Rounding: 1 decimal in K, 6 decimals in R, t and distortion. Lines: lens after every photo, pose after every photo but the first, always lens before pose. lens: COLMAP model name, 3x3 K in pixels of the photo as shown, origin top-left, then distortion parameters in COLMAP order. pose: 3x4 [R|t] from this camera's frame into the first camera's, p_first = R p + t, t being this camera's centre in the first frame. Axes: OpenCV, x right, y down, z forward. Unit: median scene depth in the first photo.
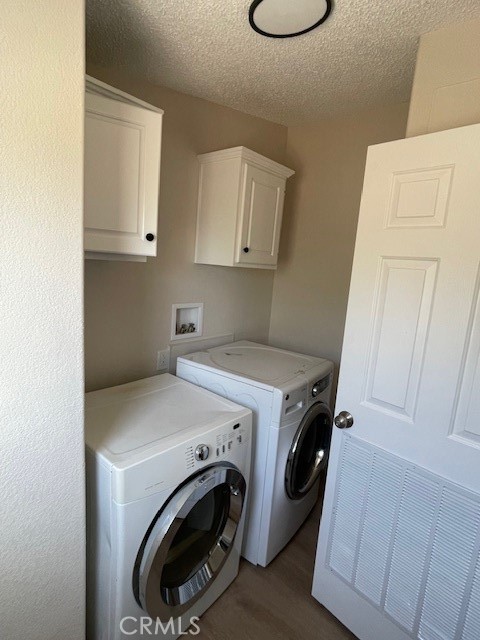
lens RADIAL K [[358.0, 0, 240.0], [0, 358.0, 320.0], [0, 0, 1]] dist [-0.001345, -0.000409]
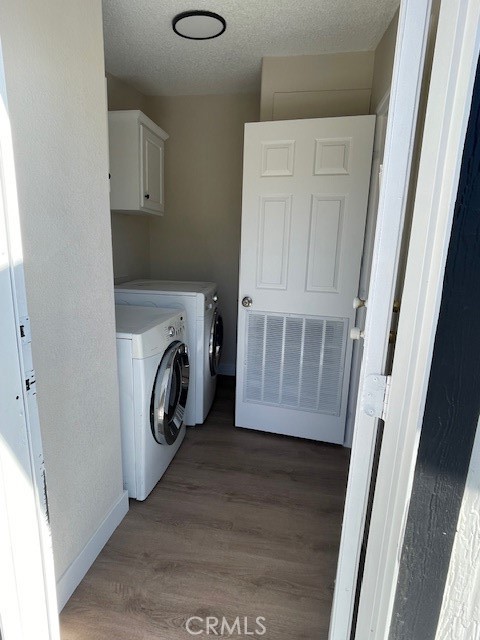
lens RADIAL K [[358.0, 0, 240.0], [0, 358.0, 320.0], [0, 0, 1]] dist [-0.001345, -0.000409]
pose [[0.857028, -0.173127, 0.485314, -0.444617], [0.133644, 0.984319, 0.115134, 0.149759], [-0.497637, -0.033814, 0.866726, -0.314735]]
